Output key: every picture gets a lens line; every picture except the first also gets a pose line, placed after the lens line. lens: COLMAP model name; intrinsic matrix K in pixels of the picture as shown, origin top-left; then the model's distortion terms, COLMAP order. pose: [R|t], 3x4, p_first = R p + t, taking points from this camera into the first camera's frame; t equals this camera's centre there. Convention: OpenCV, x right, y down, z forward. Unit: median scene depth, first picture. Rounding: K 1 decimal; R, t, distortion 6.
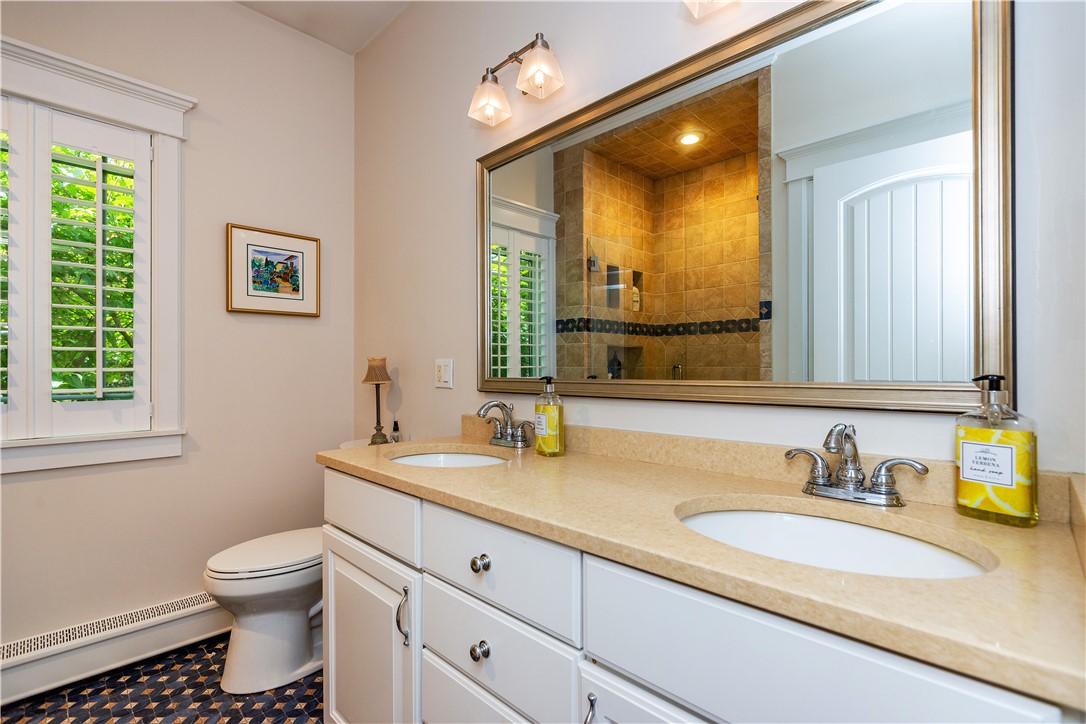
lens RADIAL K [[495.3, 0, 534.8], [0, 495.3, 364.3], [0, 0, 1]] dist [-0.005032, 0.001506]
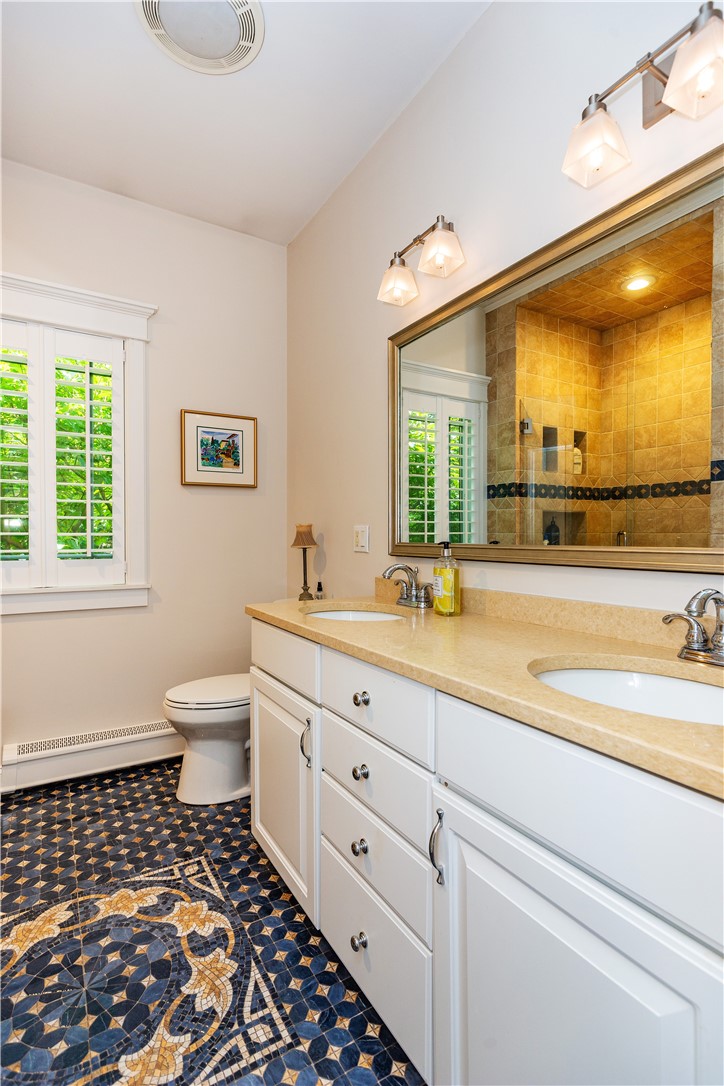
lens RADIAL K [[515.4, 0, 368.3], [0, 515.4, 540.1], [0, 0, 1]] dist [-0.004958, 0.000966]
pose [[0.973120, 0.004598, -0.230252, 0.104774], [-0.000399, 0.999833, 0.018281, 0.001090], [0.230297, -0.017698, 0.972959, -0.102909]]
